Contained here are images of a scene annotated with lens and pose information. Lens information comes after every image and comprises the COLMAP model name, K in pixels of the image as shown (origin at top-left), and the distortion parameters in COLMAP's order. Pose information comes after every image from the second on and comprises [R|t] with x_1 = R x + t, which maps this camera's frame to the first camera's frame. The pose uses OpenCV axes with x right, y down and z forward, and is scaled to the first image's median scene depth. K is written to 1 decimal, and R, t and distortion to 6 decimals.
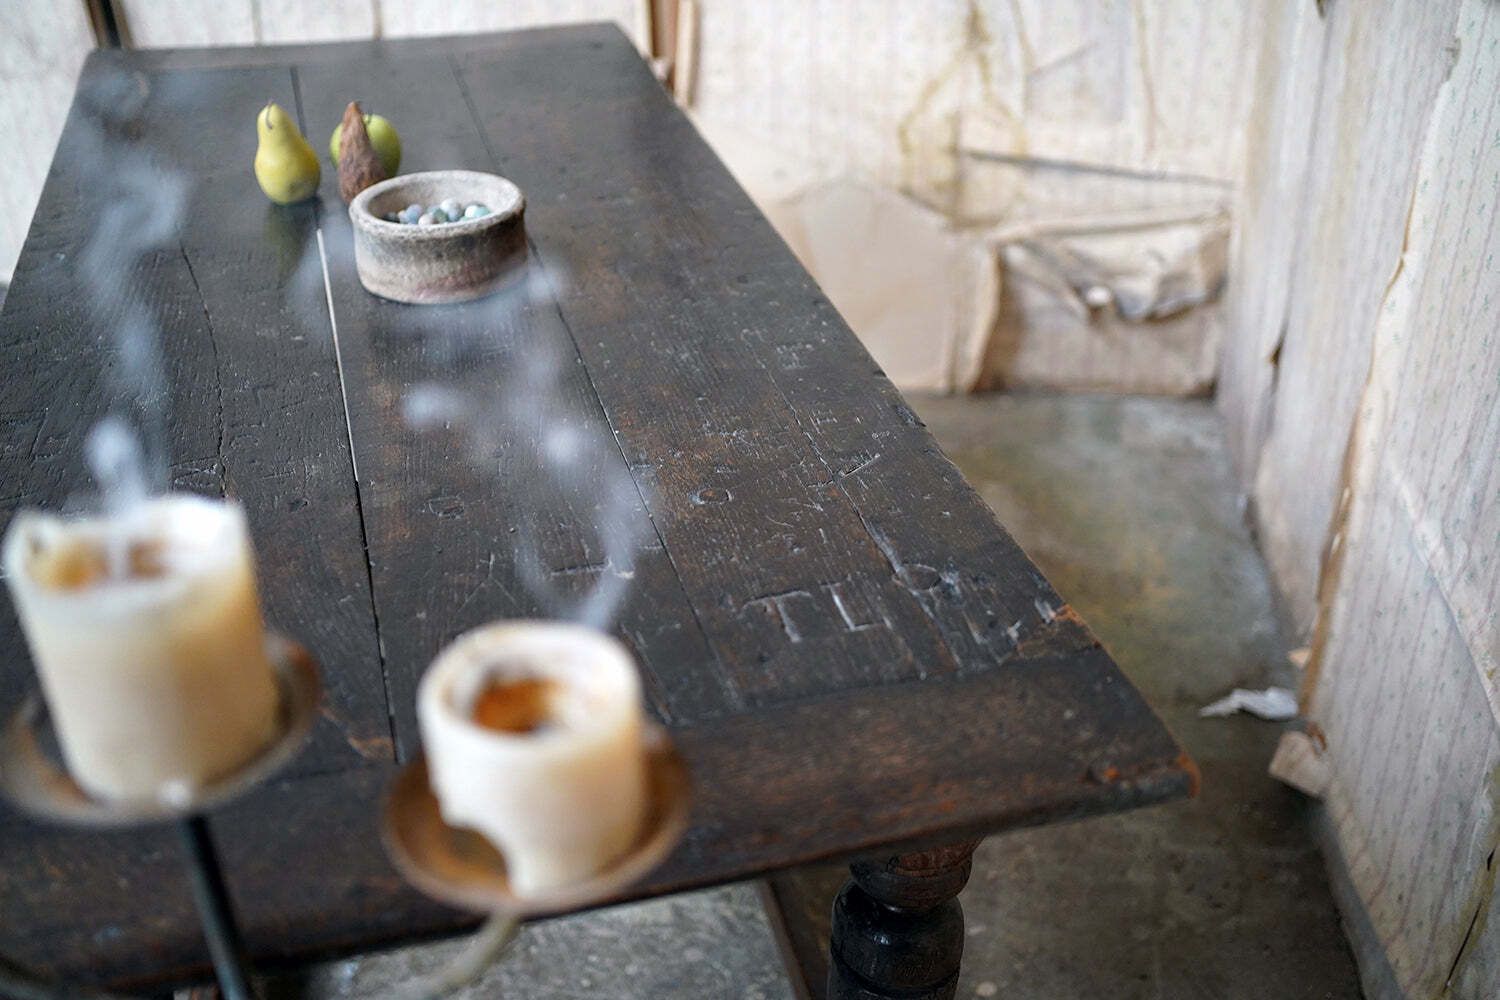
lens RADIAL K [[1513.8, 0, 749.8], [0, 1513.8, 506.2], [0, 0, 1]] dist [0.019985, 0.000000]
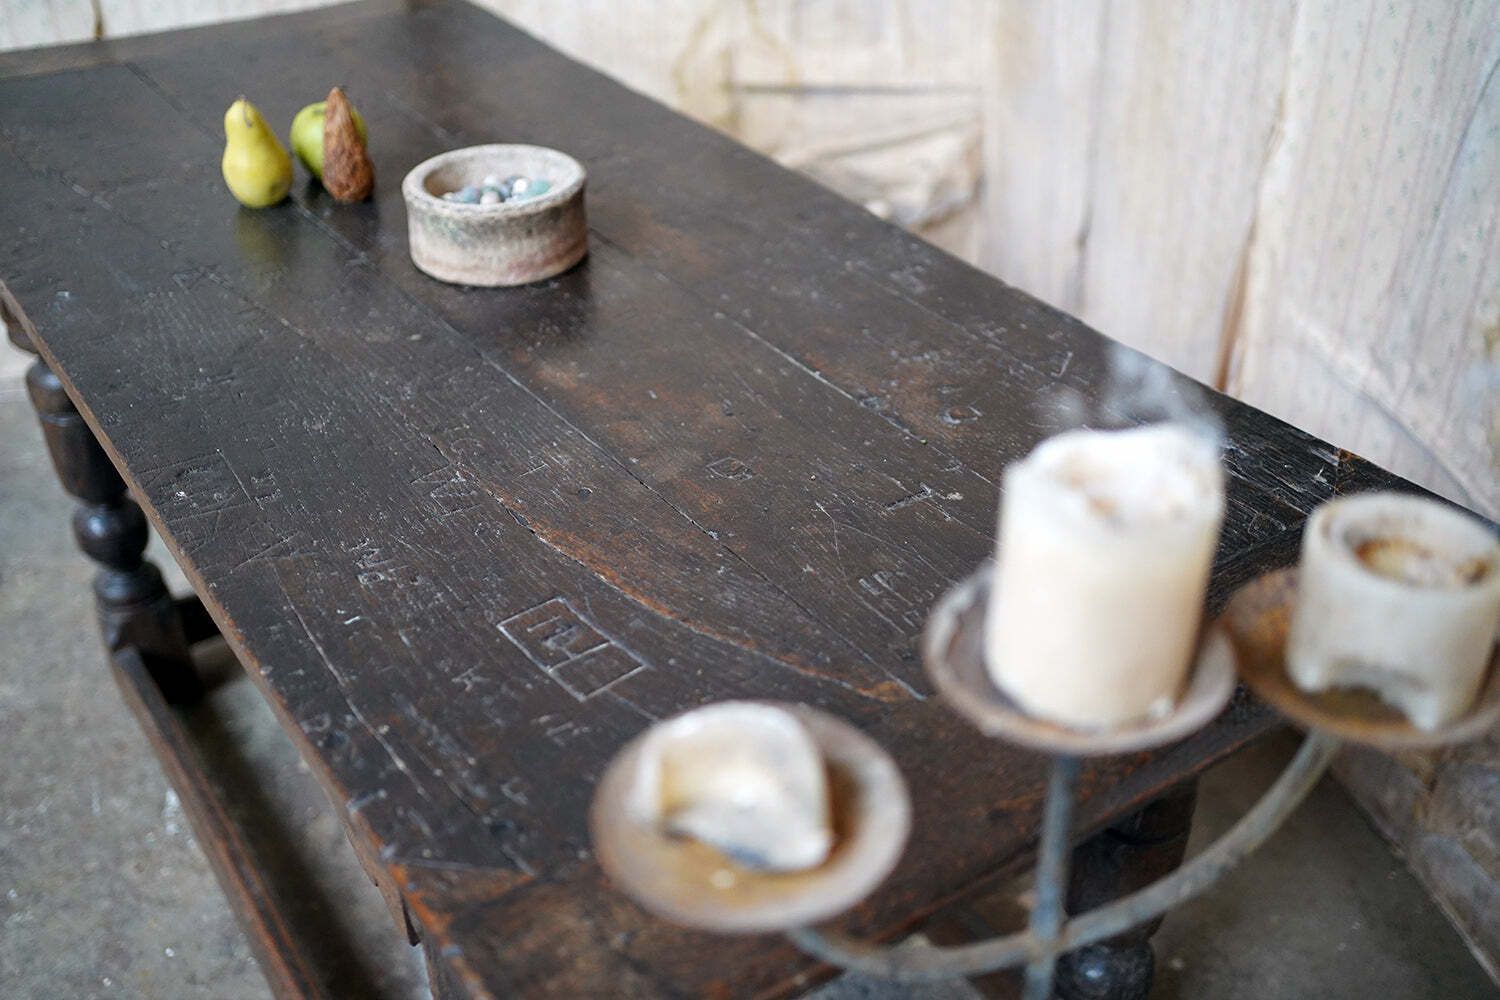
lens RADIAL K [[1513.8, 0, 754.4], [0, 1513.8, 499.6], [0, 0, 1]] dist [0.019985, 0.000000]
pose [[0.943551, -0.183345, 0.275855, -0.319570], [0.175781, 0.983048, 0.052123, -0.019795], [-0.280735, -0.000690, 0.959785, 0.027872]]
